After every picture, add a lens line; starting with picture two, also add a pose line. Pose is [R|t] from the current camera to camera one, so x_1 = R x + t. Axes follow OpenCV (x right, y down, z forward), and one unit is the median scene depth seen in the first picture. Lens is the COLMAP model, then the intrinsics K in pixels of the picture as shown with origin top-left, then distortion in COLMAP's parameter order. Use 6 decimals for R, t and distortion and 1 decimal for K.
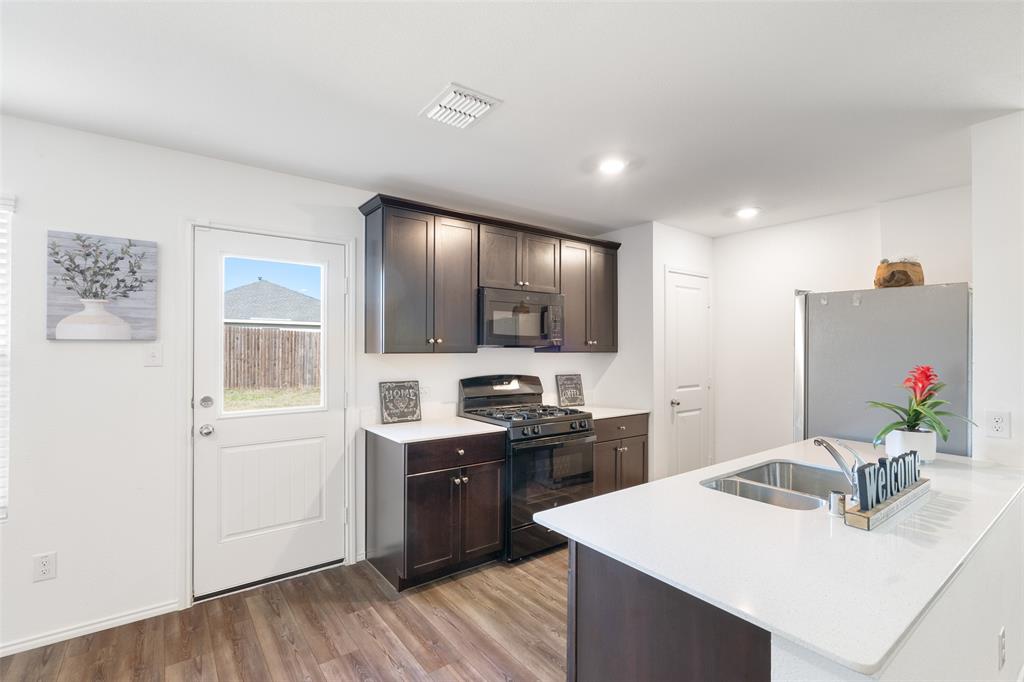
lens RADIAL K [[463.5, 0, 508.0], [0, 463.5, 345.5], [0, 0, 1]] dist [-0.000502, -0.000310]
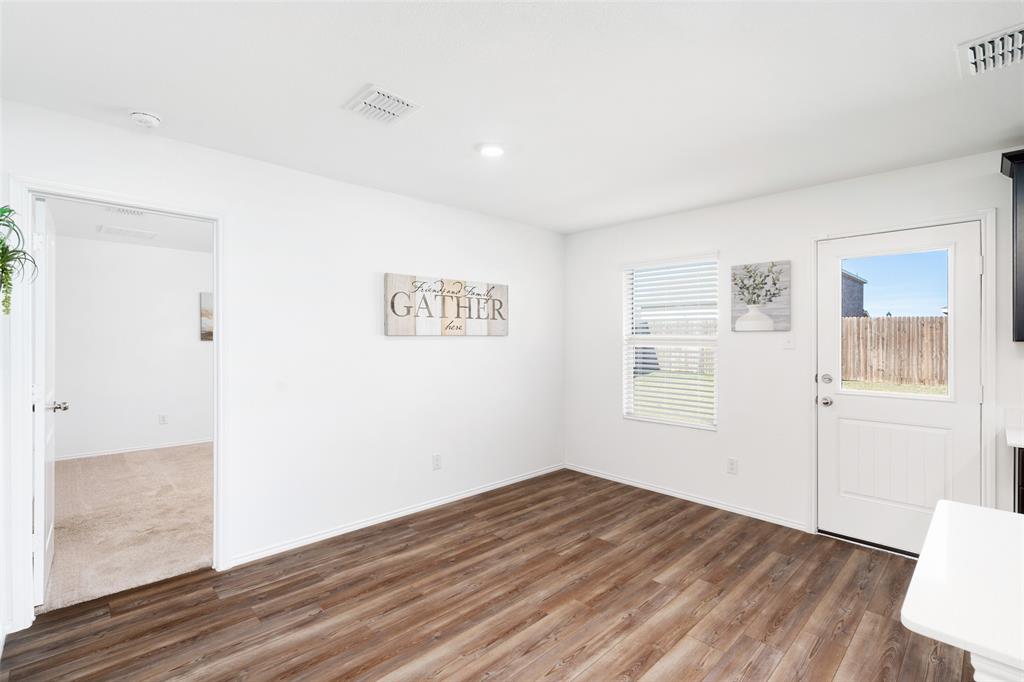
lens RADIAL K [[472.6, 0, 513.4], [0, 472.6, 338.0], [0, 0, 1]] dist [0.001397, 0.000469]
pose [[0.134806, -0.001038, -0.990871, 0.517519], [0.001090, 0.999999, -0.000899, 0.011700], [0.990871, -0.000959, 0.134807, -0.019243]]
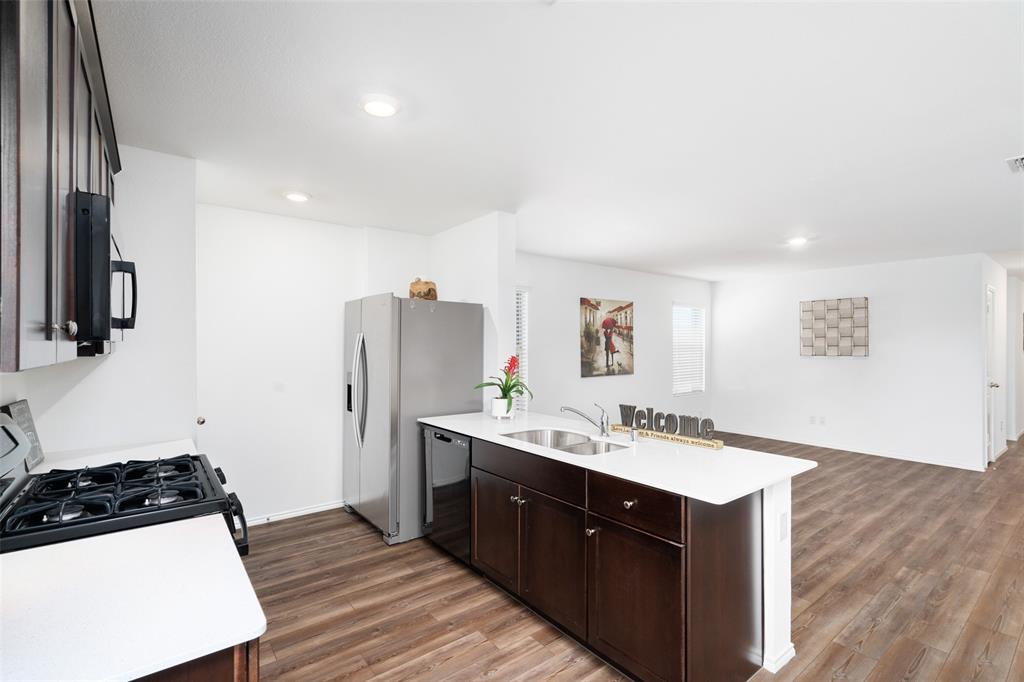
lens RADIAL K [[465.0, 0, 513.9], [0, 465.0, 345.2], [0, 0, 1]] dist [0.000610, 0.000180]
pose [[-0.021226, -0.001873, 0.999773, -0.579226], [-0.005582, 0.999983, 0.001755, 0.003812], [-0.999759, -0.005544, -0.021236, 0.839901]]
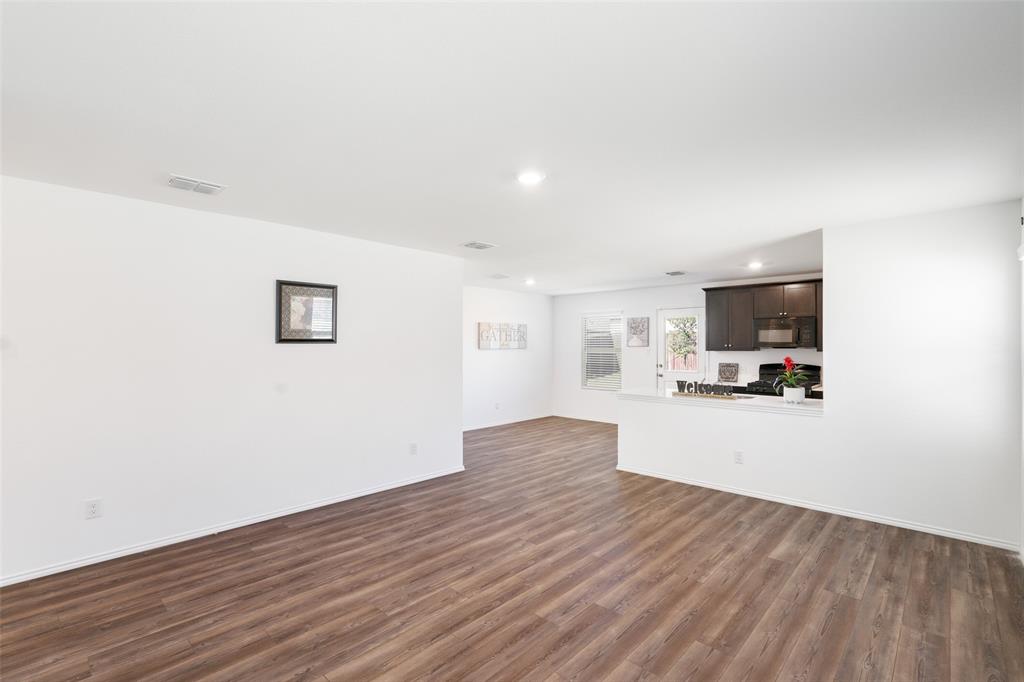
lens RADIAL K [[470.6, 0, 509.8], [0, 470.6, 348.4], [0, 0, 1]] dist [0.000548, 0.000877]
pose [[0.171245, 0.003541, -0.985222, 2.317173], [0.004103, 0.999982, 0.004307, -0.013709], [0.985220, -0.004780, 0.171228, -0.548279]]
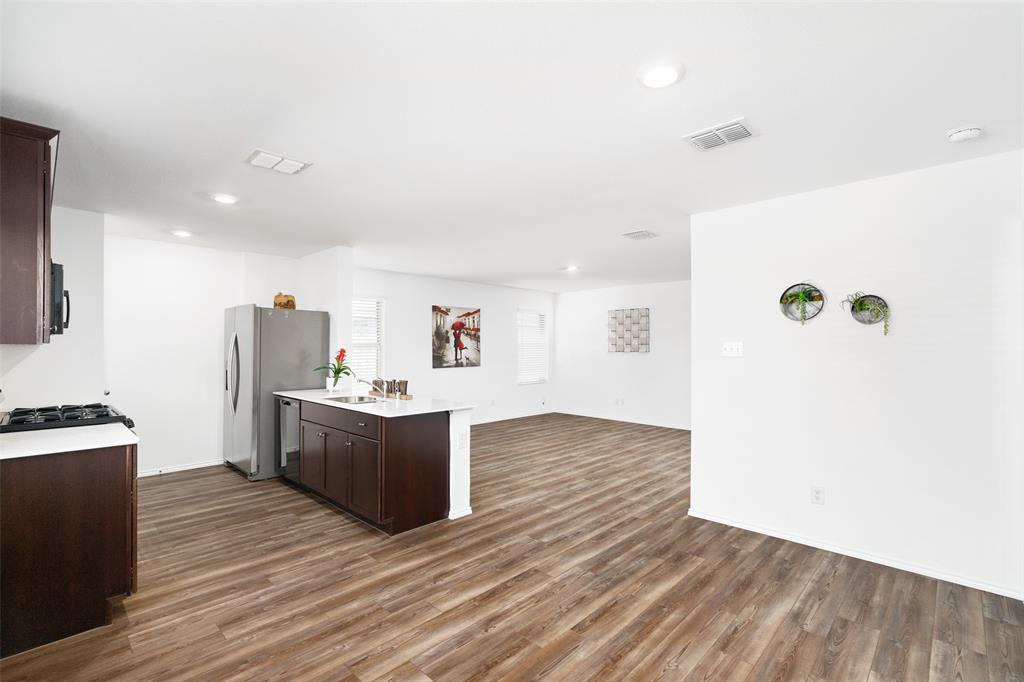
lens RADIAL K [[462.4, 0, 510.3], [0, 462.4, 348.5], [0, 0, 1]] dist [-0.002191, -0.000079]
pose [[-0.159945, -0.011262, 0.987062, -1.254187], [-0.011230, 0.999891, 0.009589, 0.008022], [-0.987062, -0.009551, -0.160054, 0.436108]]
